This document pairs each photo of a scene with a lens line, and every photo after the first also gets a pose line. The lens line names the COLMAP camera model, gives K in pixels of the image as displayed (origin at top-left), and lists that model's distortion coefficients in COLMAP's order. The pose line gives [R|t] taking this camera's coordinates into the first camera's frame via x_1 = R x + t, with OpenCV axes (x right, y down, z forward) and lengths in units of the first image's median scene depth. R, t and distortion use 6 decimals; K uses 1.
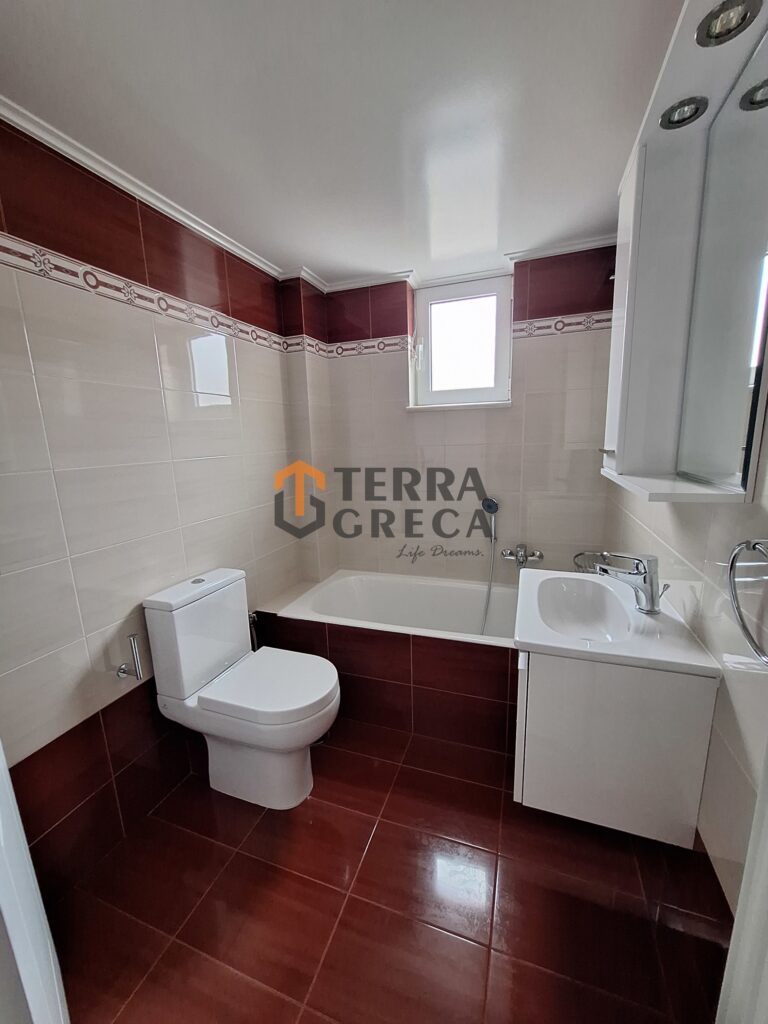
lens RADIAL K [[401.1, 0, 388.8], [0, 401.1, 517.5], [0, 0, 1]] dist [-0.006827, 0.001695]
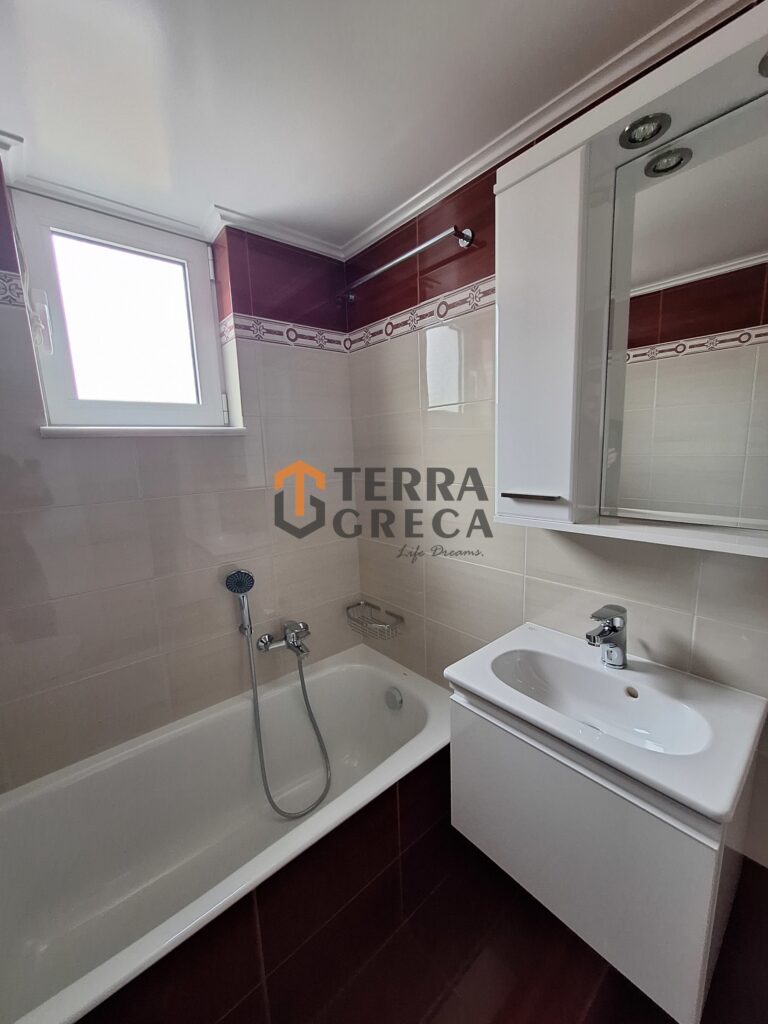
lens RADIAL K [[401.1, 0, 382.5], [0, 401.1, 520.6], [0, 0, 1]] dist [-0.006827, 0.001695]
pose [[0.506897, -0.142683, 0.850116, -0.216082], [0.190130, 0.980424, 0.051186, -0.142074], [-0.840777, 0.135687, 0.524102, 0.532577]]
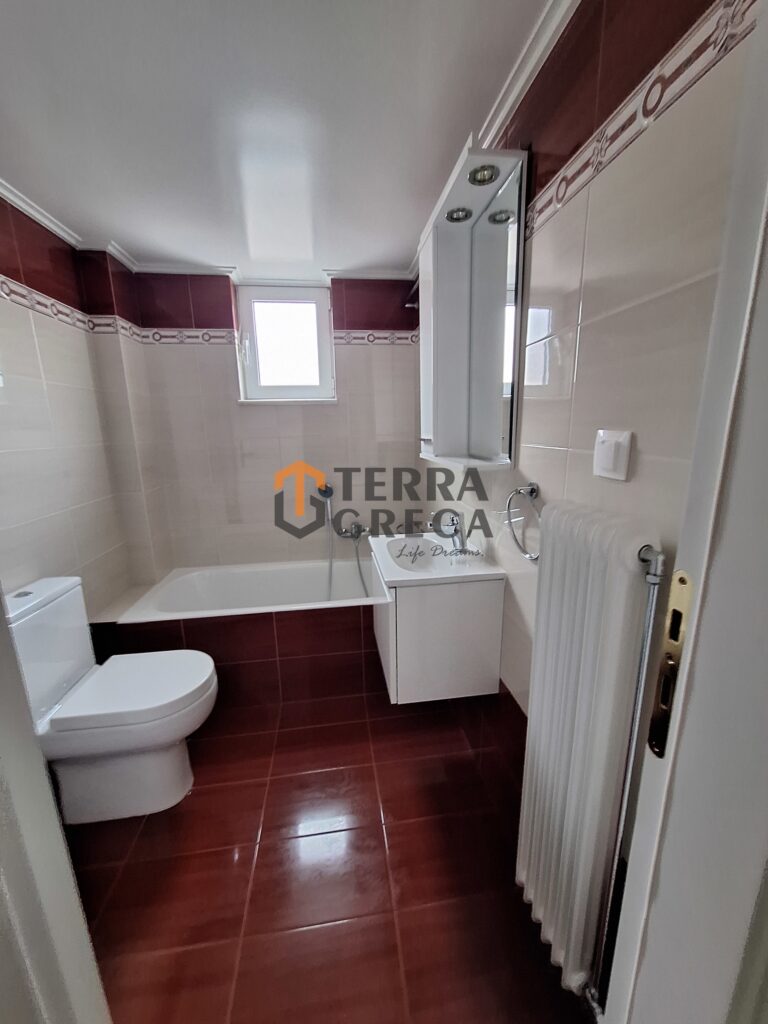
lens RADIAL K [[401.1, 0, 386.2], [0, 401.1, 516.4], [0, 0, 1]] dist [-0.006827, 0.001695]
pose [[0.887575, -0.086186, 0.452528, -0.137614], [0.081988, 0.996214, 0.028924, 0.027818], [-0.453308, 0.011430, 0.891281, -0.100864]]
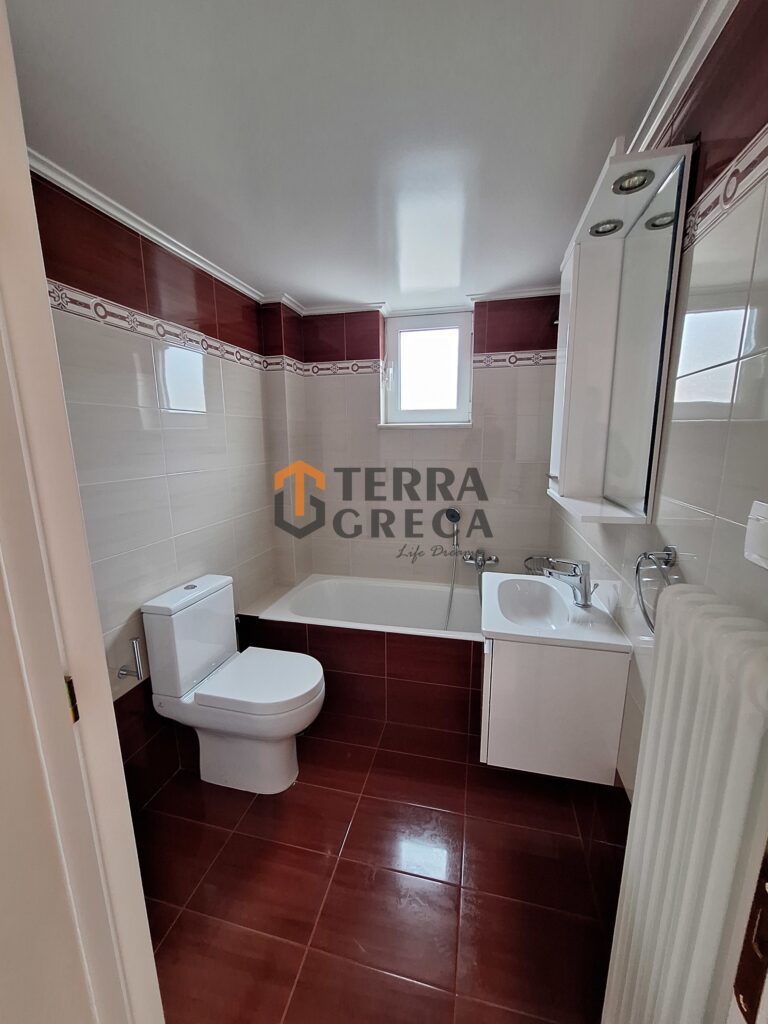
lens RADIAL K [[401.1, 0, 388.8], [0, 401.1, 516.8], [0, 0, 1]] dist [-0.006827, 0.001695]
pose [[0.993955, 0.003041, 0.109749, -0.057384], [-0.002154, 0.999964, -0.008199, -0.018949], [-0.109770, 0.007913, 0.993926, -0.109685]]
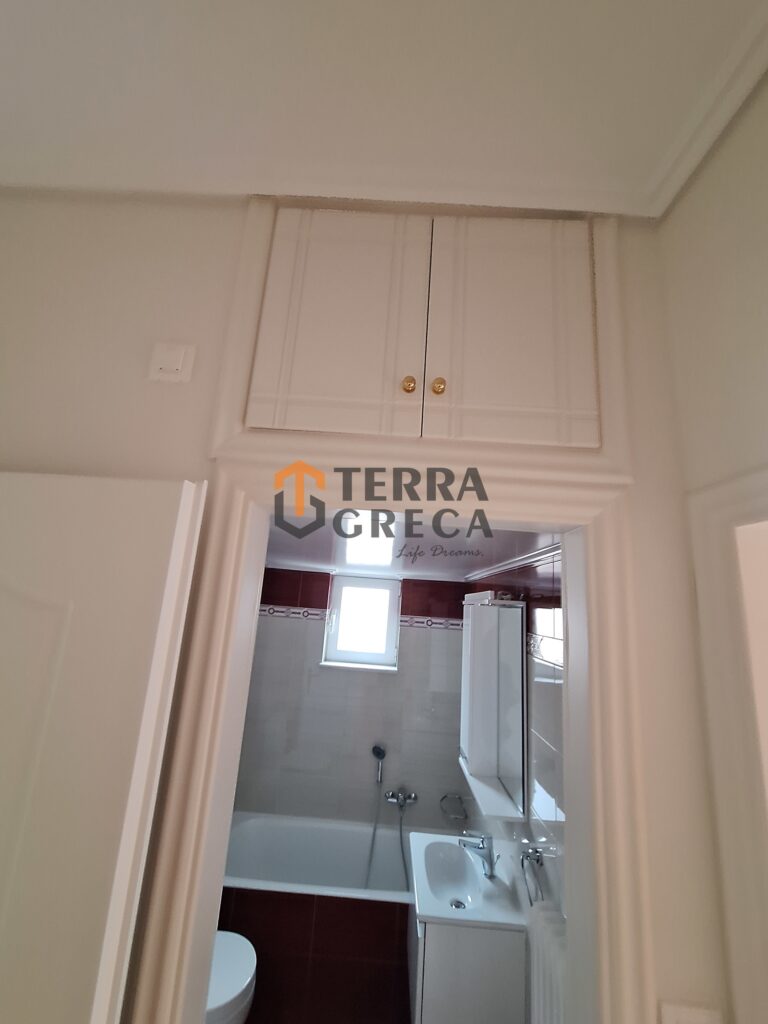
lens RADIAL K [[401.1, 0, 384.9], [0, 401.1, 521.8], [0, 0, 1]] dist [-0.006827, 0.001695]
pose [[0.943291, 0.160275, 0.290714, -0.259063], [-0.036088, 0.920049, -0.390138, -0.251155], [-0.330001, 0.357522, 0.873657, -0.449755]]
